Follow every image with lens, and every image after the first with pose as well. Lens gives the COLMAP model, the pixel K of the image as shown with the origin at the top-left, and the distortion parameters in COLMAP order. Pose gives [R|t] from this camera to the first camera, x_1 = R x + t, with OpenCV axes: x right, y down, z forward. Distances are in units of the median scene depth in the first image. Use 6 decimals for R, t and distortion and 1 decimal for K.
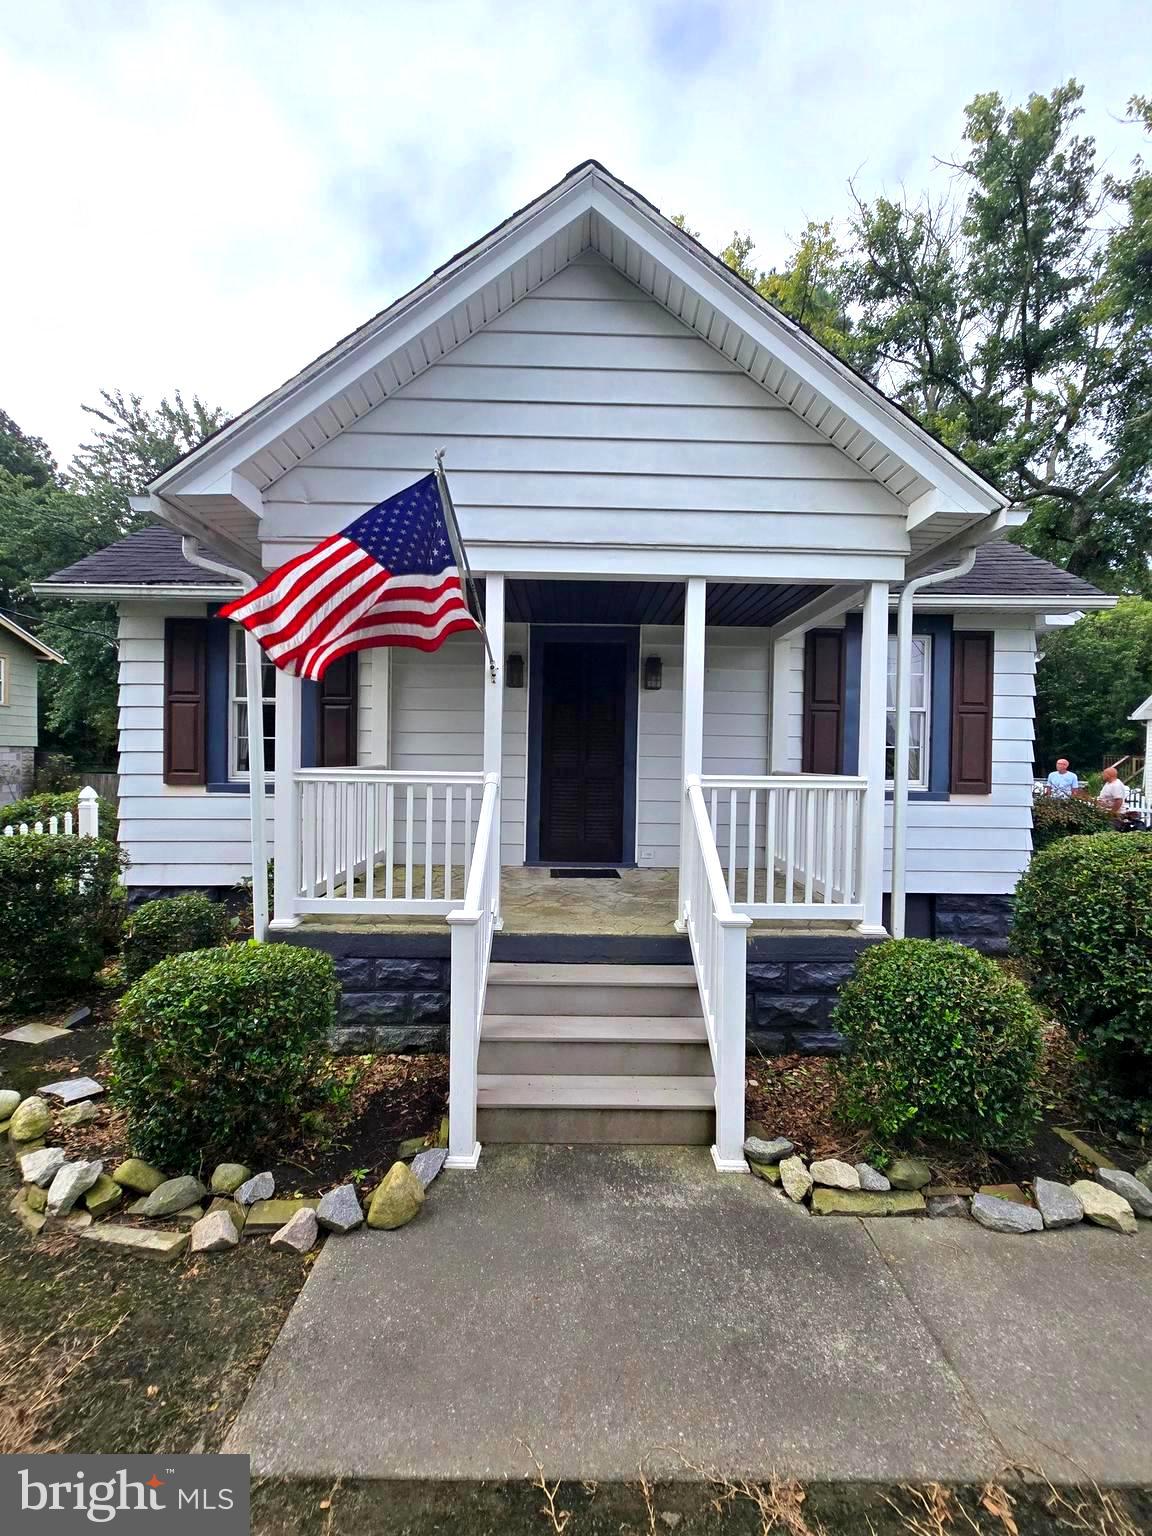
lens RADIAL K [[579.0, 0, 555.5], [0, 579.0, 768.3], [0, 0, 1]] dist [-0.003067, -0.000395]
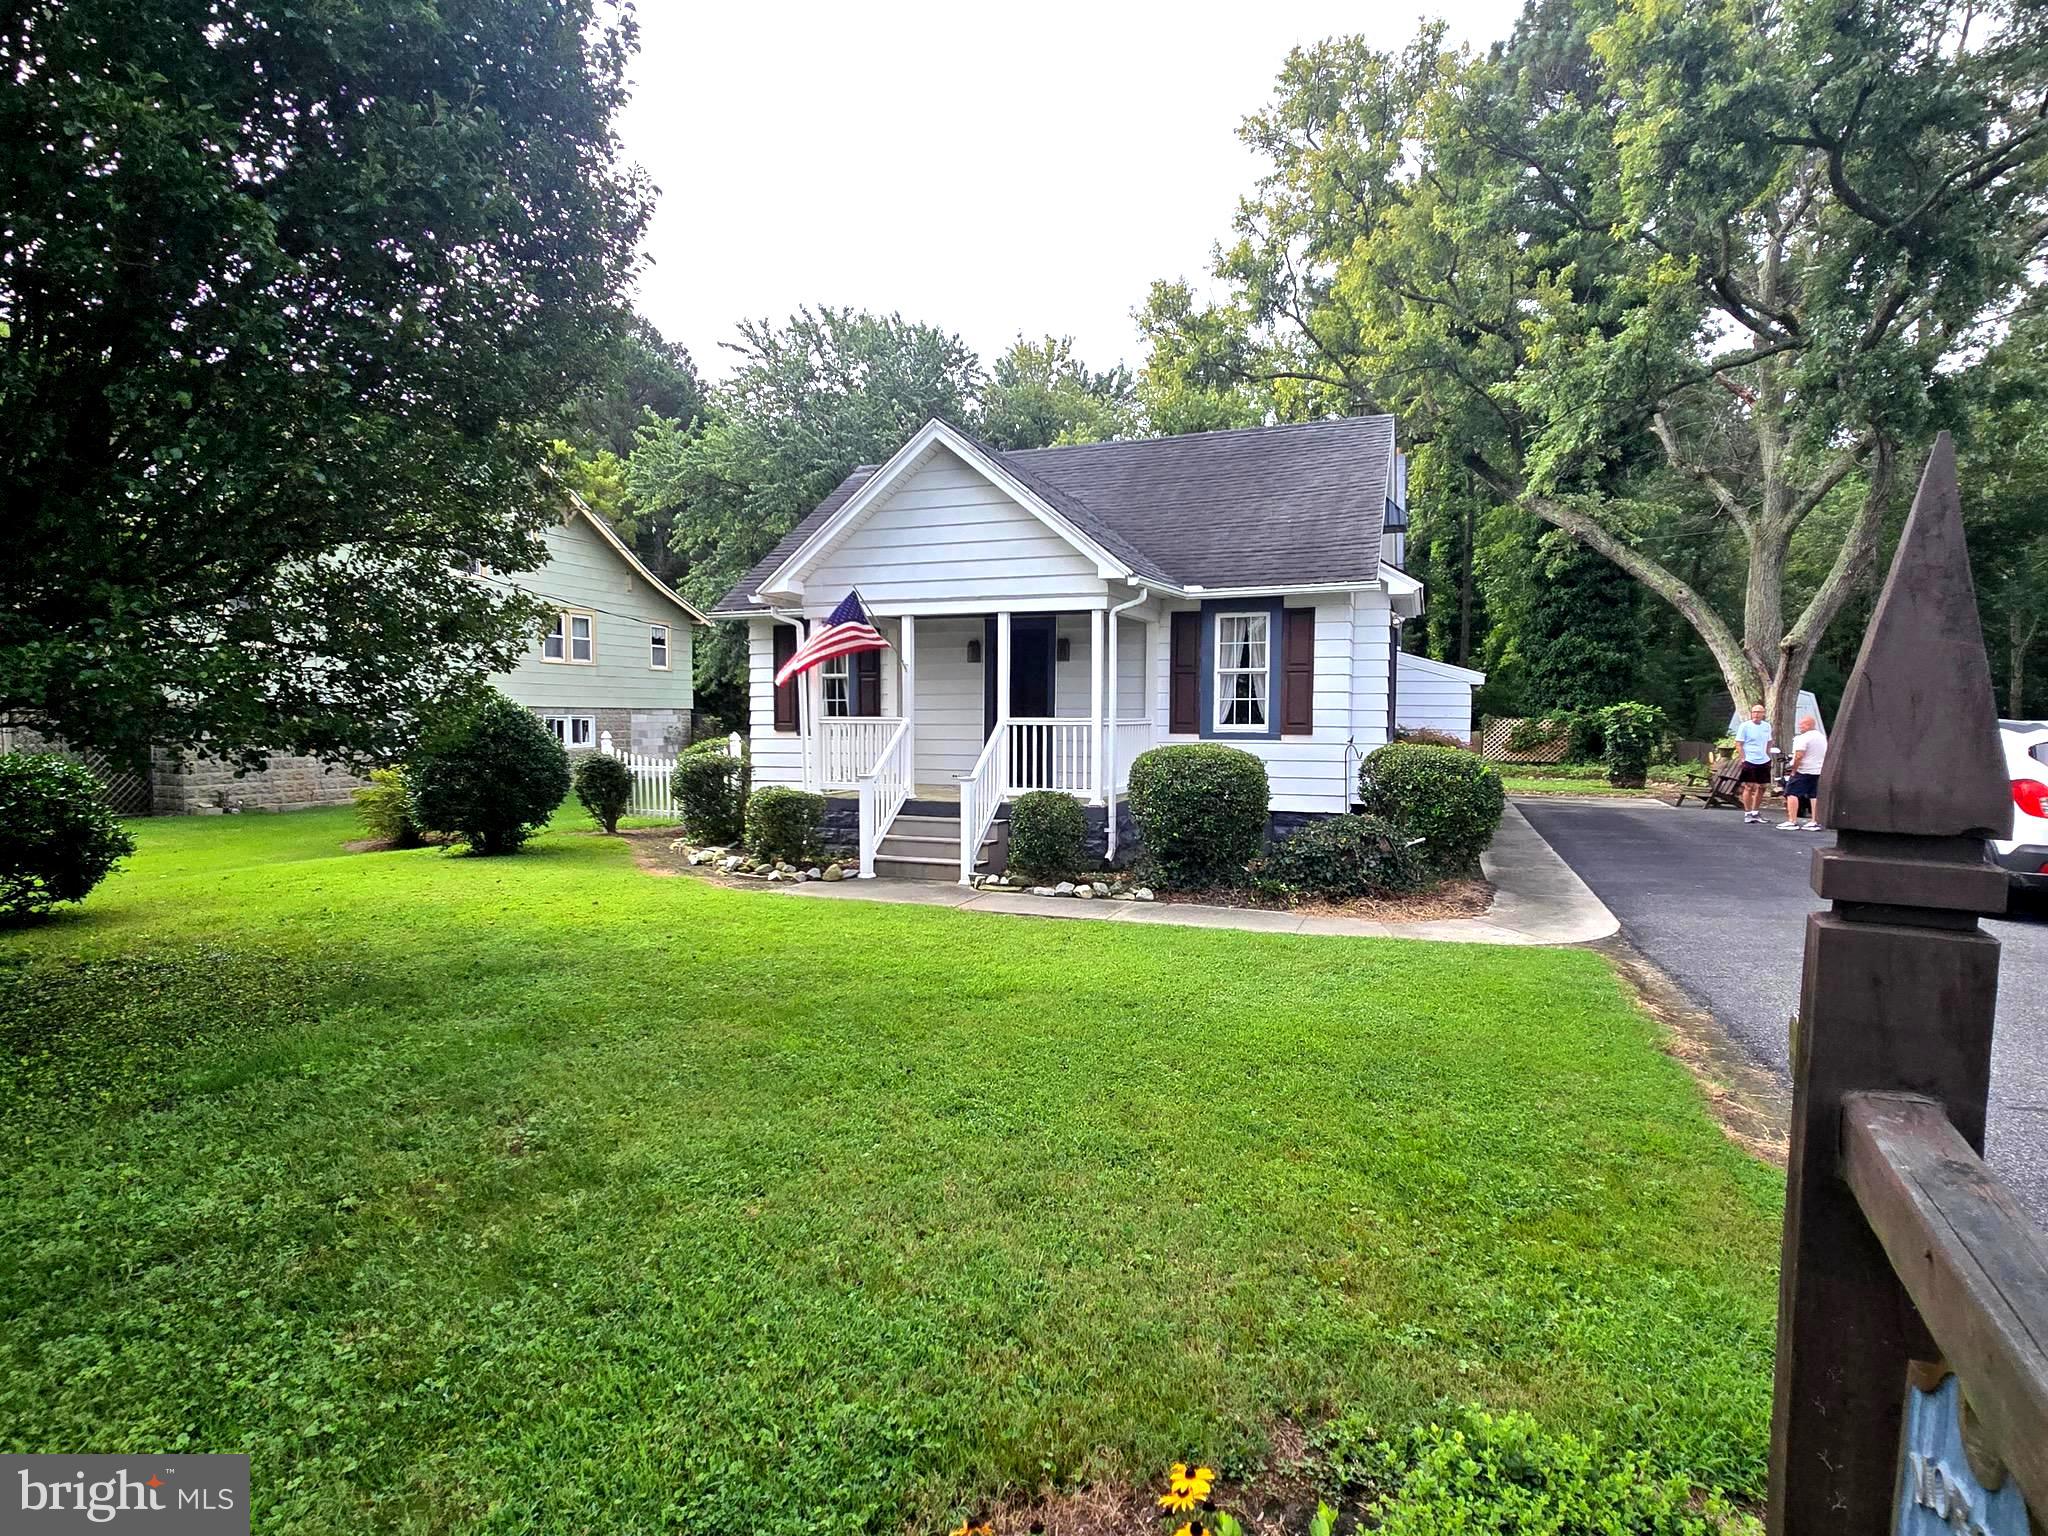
lens RADIAL K [[832.8, 0, 1026.2], [0, 832.8, 773.4], [0, 0, 1]] dist [0.001149, 0.000187]
pose [[0.942133, 0.012103, -0.335021, 0.773929], [0.004302, 0.998829, 0.048182, 0.039268], [0.335212, -0.046835, 0.940978, -0.966786]]
